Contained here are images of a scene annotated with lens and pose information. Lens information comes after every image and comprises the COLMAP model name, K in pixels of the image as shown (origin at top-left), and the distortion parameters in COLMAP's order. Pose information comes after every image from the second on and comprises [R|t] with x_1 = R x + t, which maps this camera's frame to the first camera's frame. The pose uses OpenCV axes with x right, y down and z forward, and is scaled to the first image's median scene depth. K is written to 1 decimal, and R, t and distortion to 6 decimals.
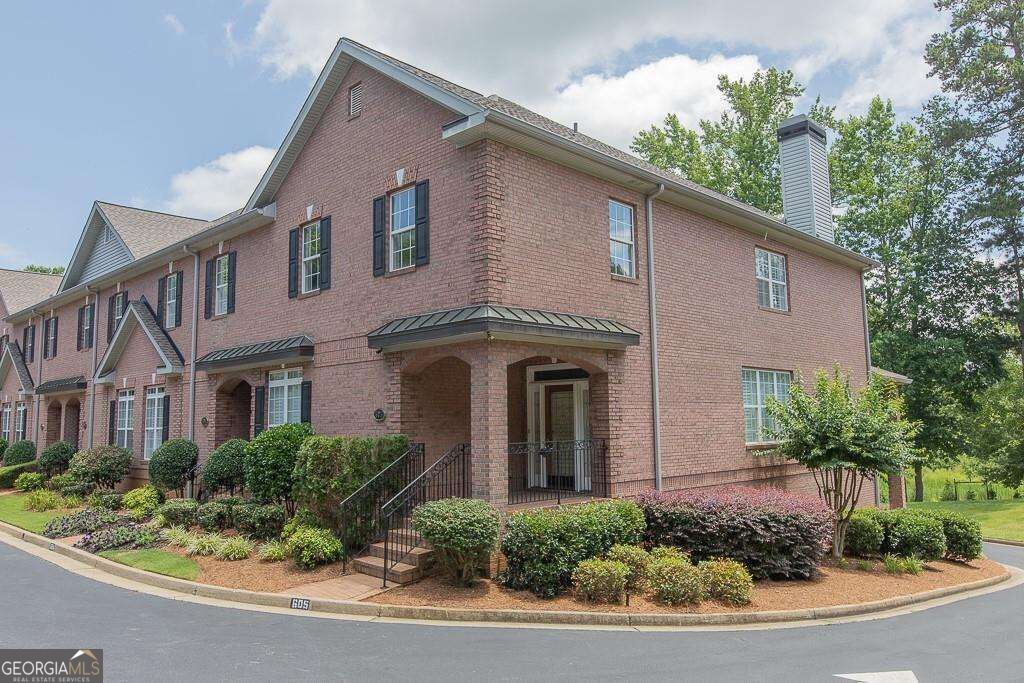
lens RADIAL K [[744.6, 0, 512.0], [0, 744.6, 341.5], [0, 0, 1]] dist [0.000117, 0.000386]
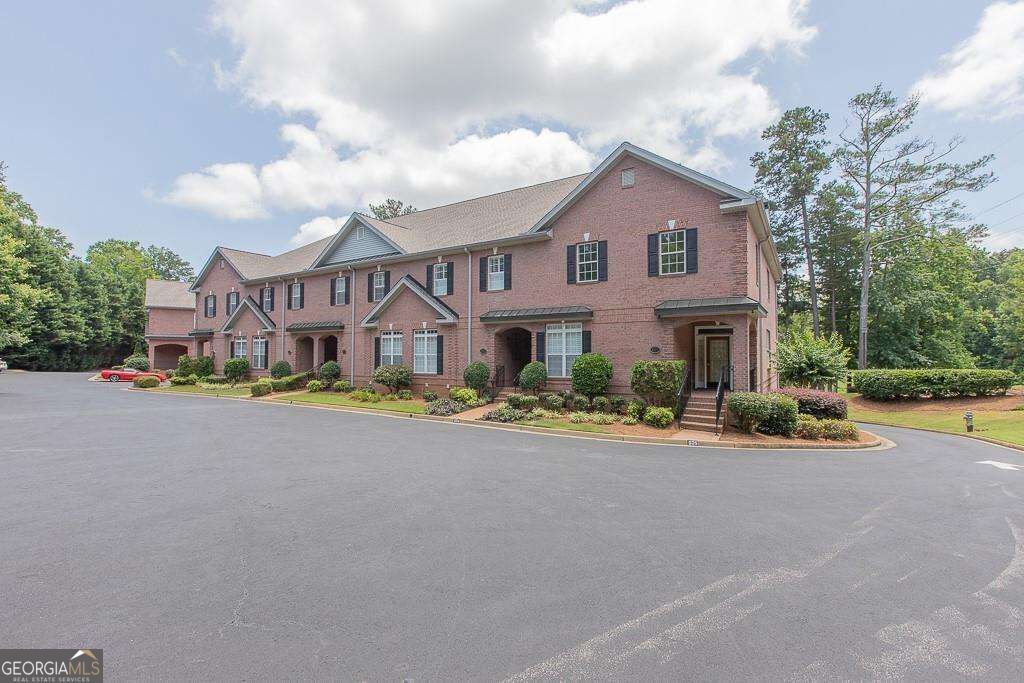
lens RADIAL K [[457.7, 0, 512.0], [0, 457.7, 341.5], [0, 0, 1]] dist [0.001878, 0.000264]
pose [[0.981106, 0.024236, 0.191946, -0.658706], [-0.038894, 0.996576, 0.072969, 0.004828], [-0.189521, -0.079056, 0.978689, -0.070567]]
